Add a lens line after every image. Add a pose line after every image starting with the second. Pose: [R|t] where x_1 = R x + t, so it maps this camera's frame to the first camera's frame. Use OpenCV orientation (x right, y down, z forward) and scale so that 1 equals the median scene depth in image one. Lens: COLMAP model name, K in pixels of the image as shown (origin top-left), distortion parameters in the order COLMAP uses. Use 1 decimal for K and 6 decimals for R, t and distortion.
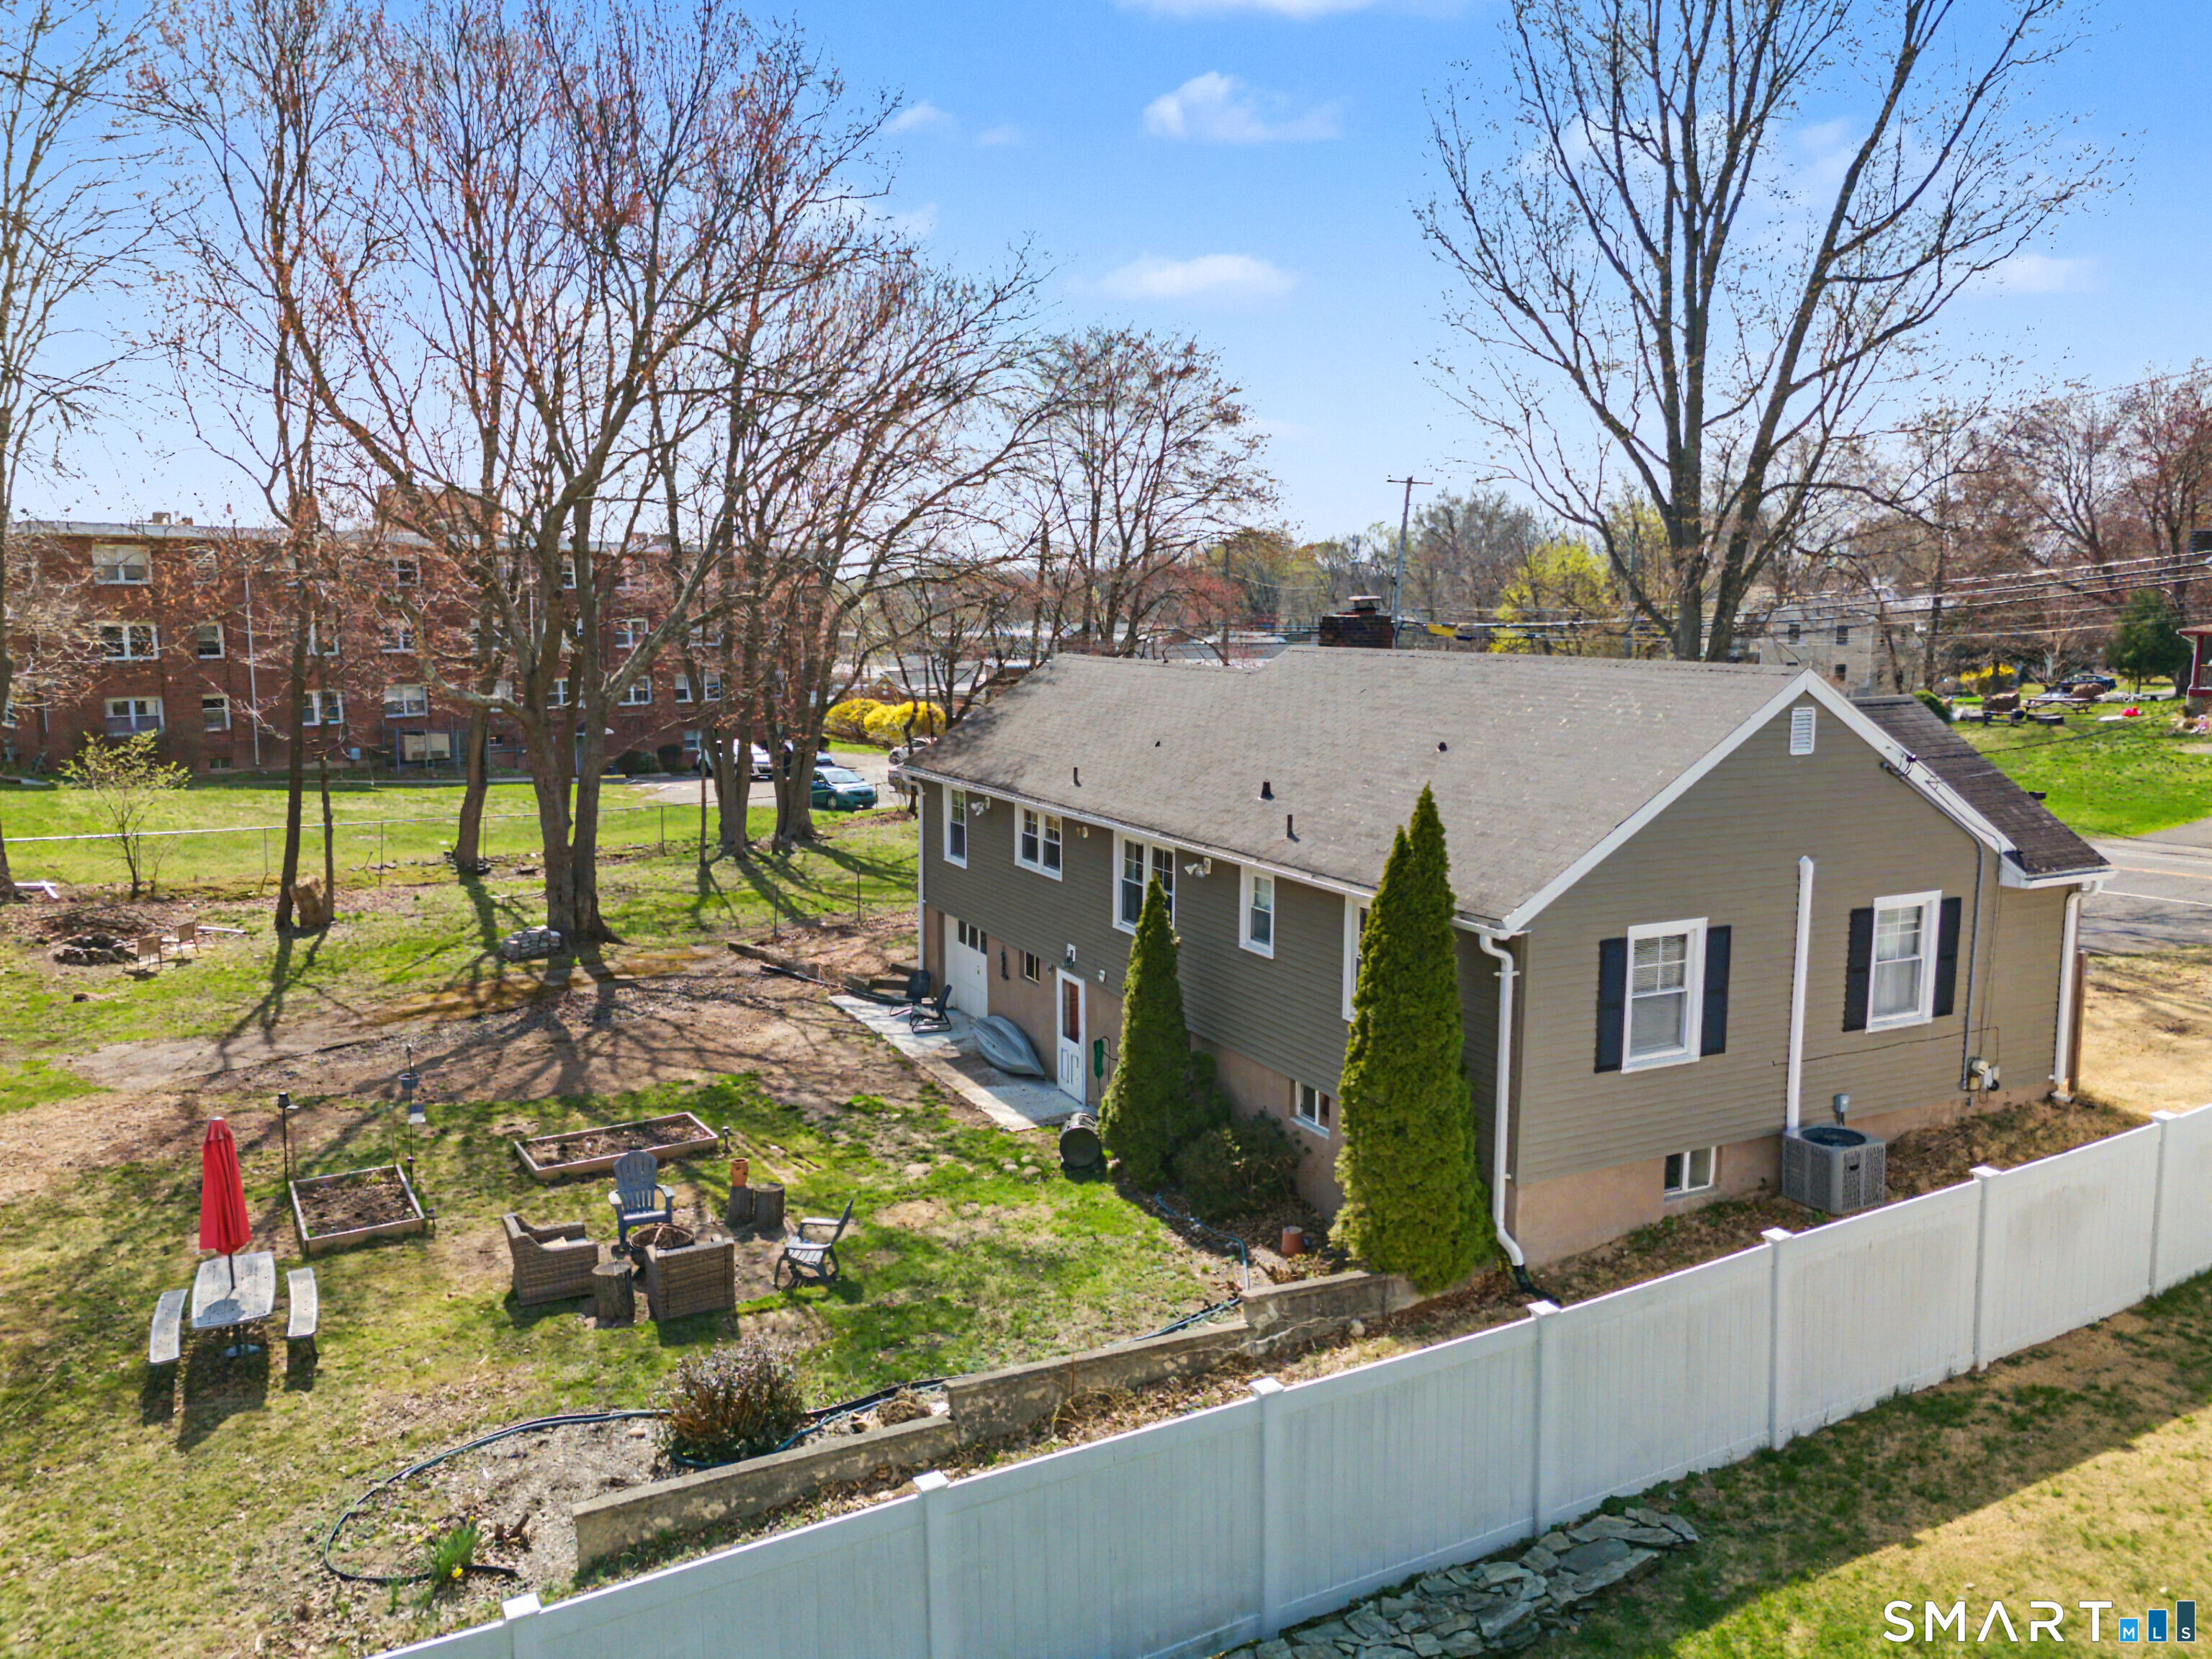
lens RADIAL K [[1639.3, 0, 1103.3], [0, 1639.3, 825.7], [0, 0, 1]] dist [0.046754, -0.001972]
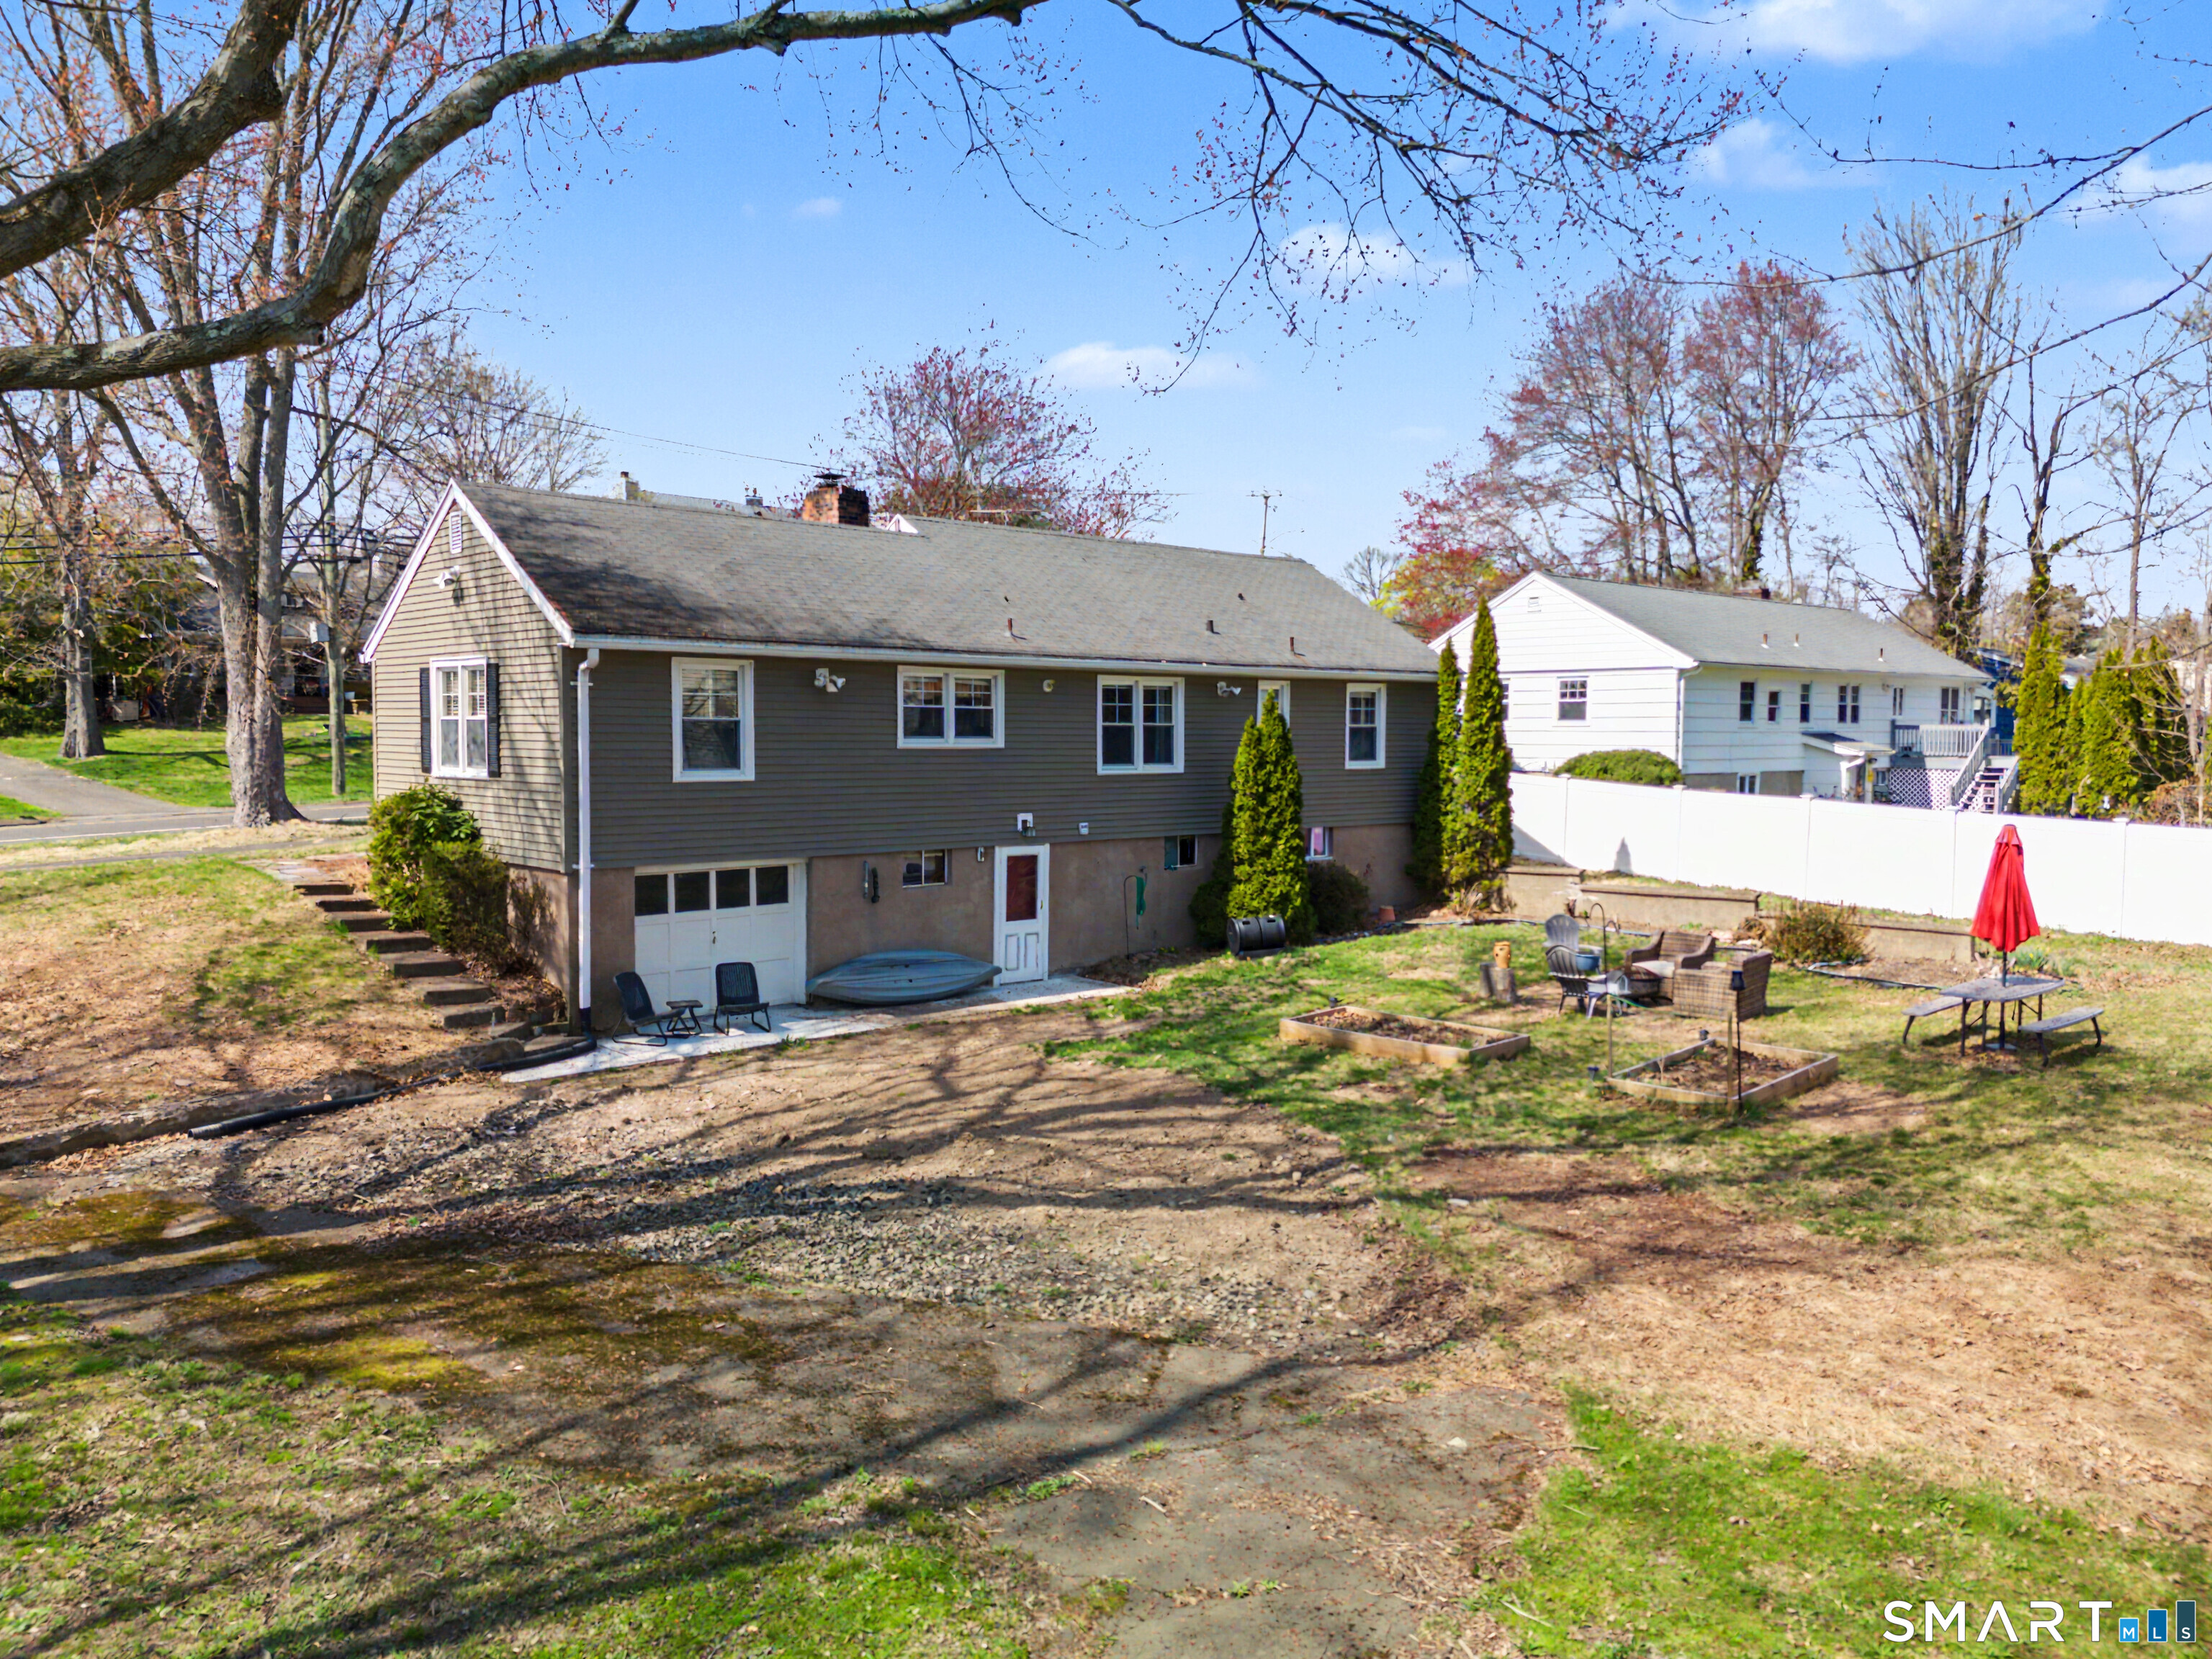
lens RADIAL K [[1639.3, 0, 1116.8], [0, 1639.3, 826.2], [0, 0, 1]] dist [0.046754, -0.001972]
pose [[-0.277728, -0.061801, 0.958670, -0.976151], [0.130207, 0.986298, 0.101303, -0.006847], [-0.951795, 0.152960, -0.265876, 1.277047]]
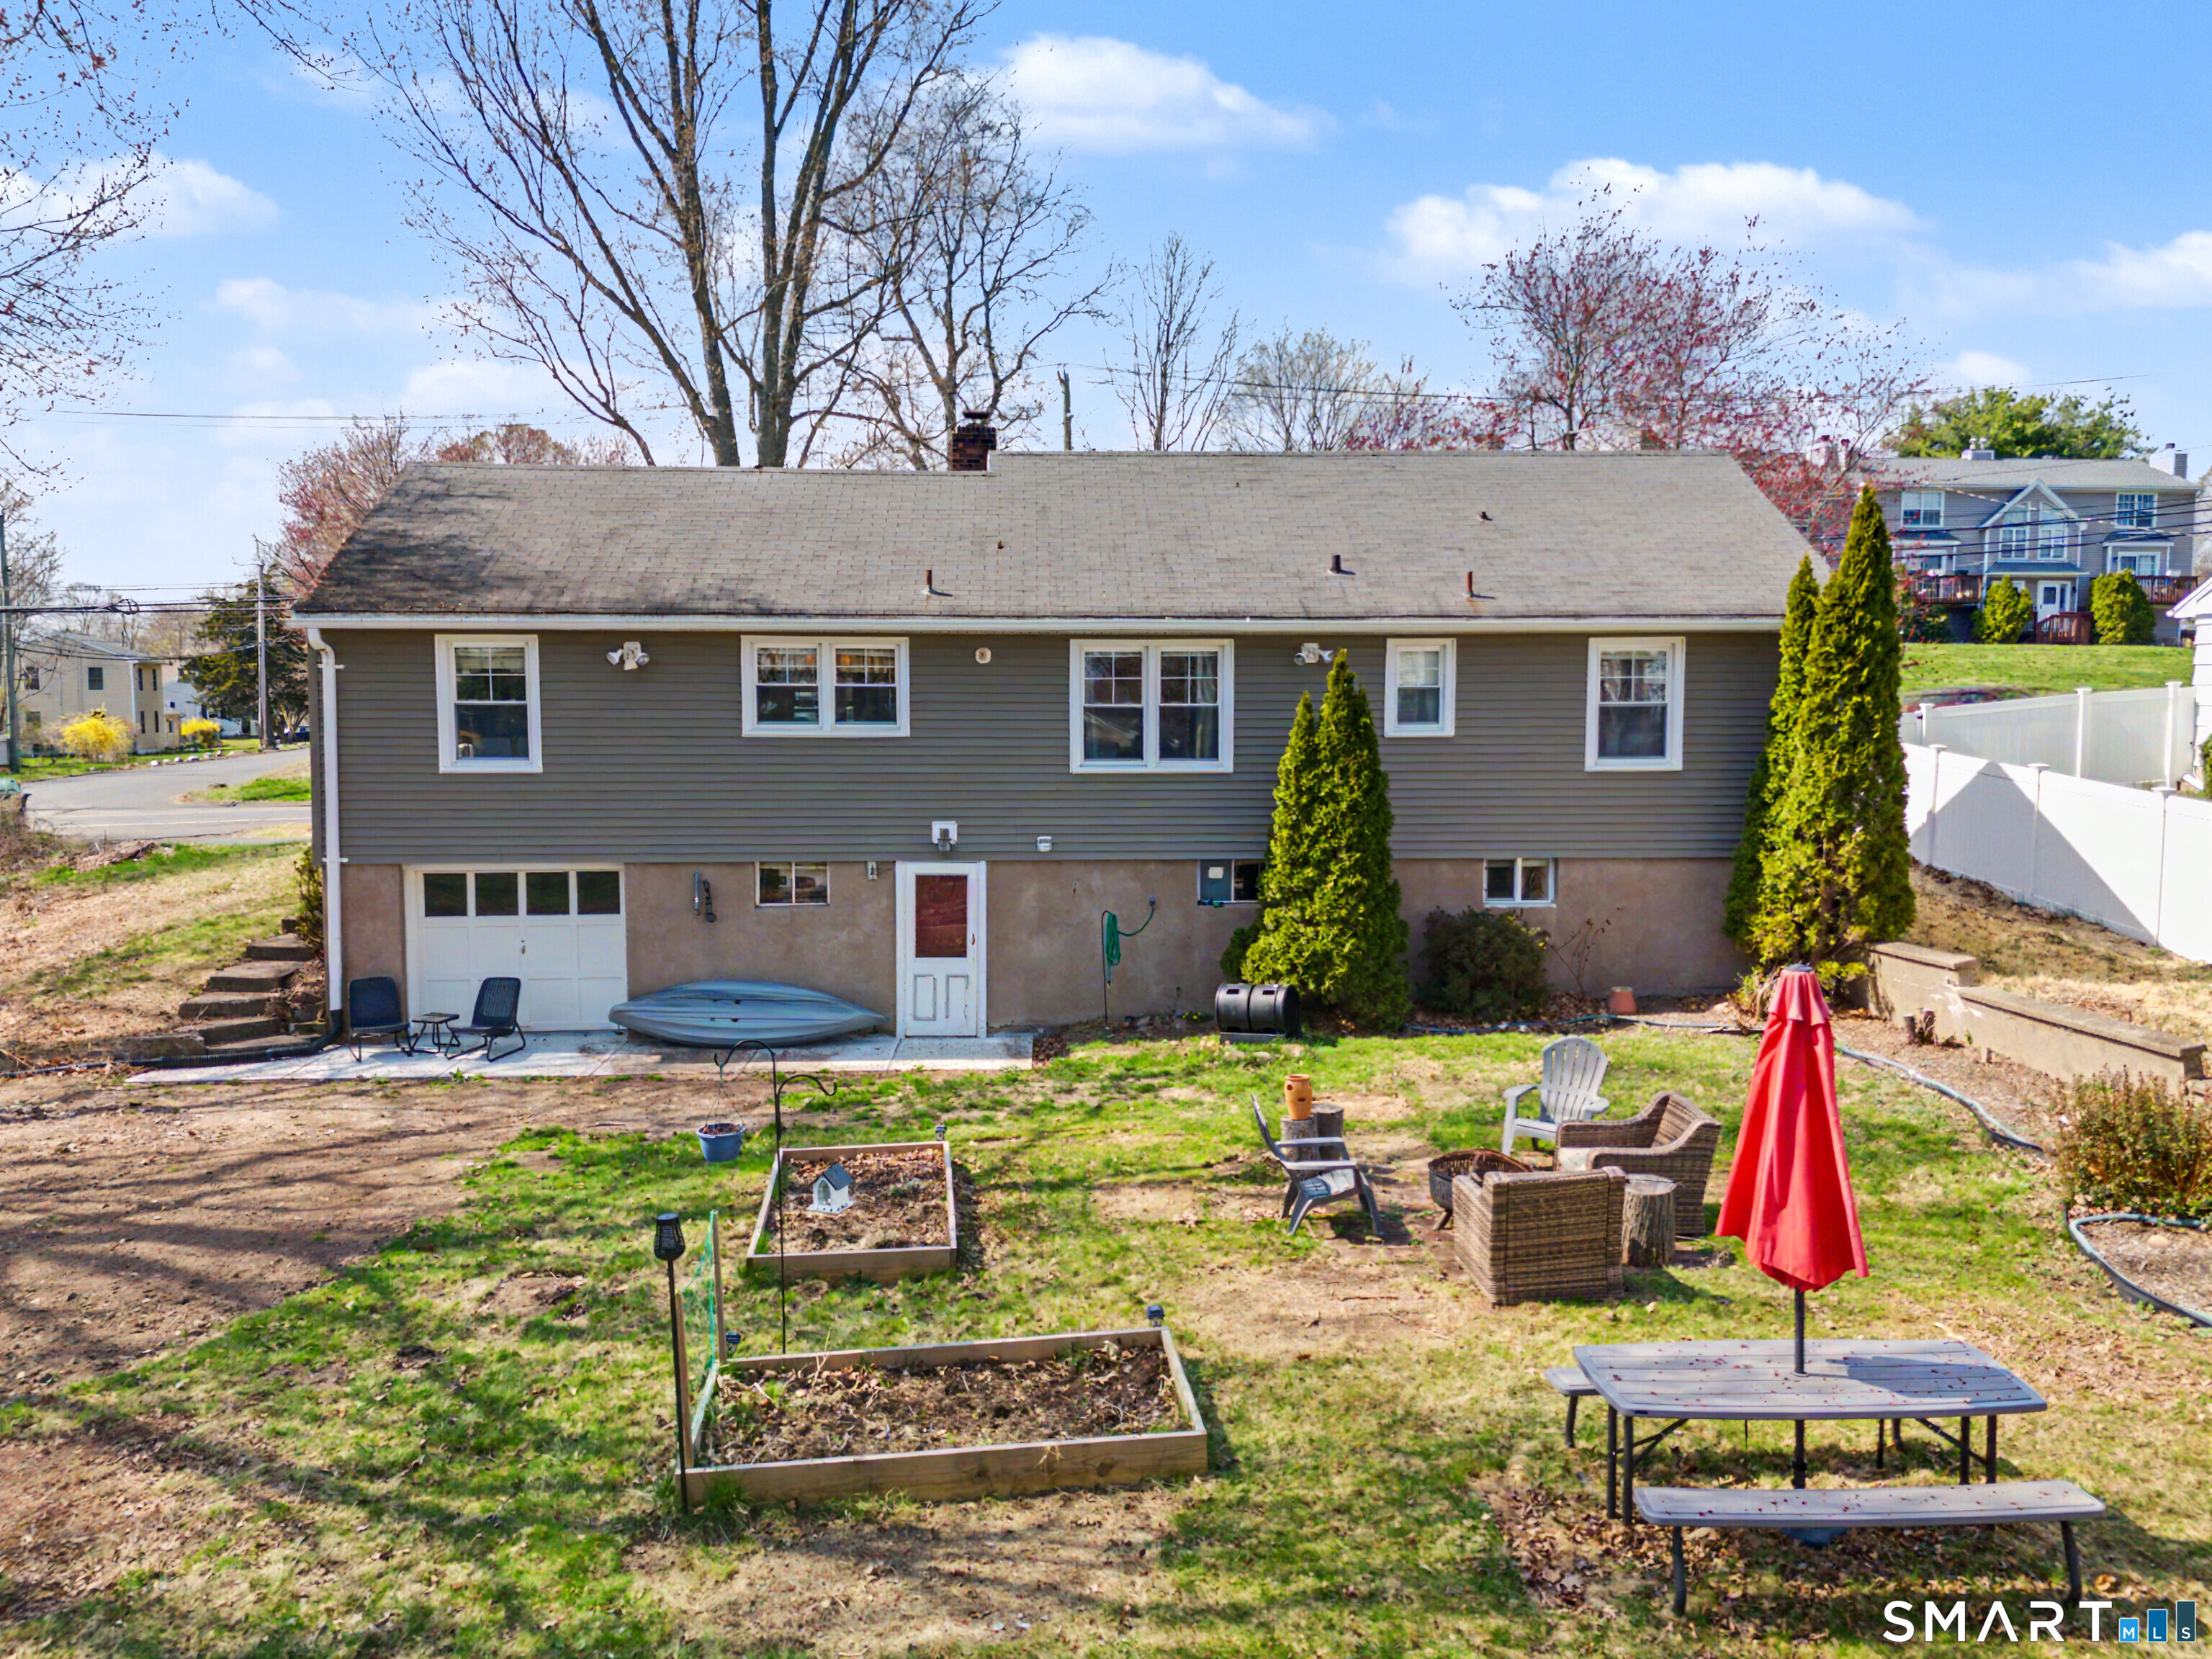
lens RADIAL K [[1639.3, 0, 1129.1], [0, 1639.3, 831.3], [0, 0, 1]] dist [0.046754, -0.001972]
pose [[0.406254, -0.074452, 0.910722, -0.680562], [0.130716, 0.991160, 0.022719, 0.076400], [-0.904362, 0.109816, 0.412394, 0.676034]]
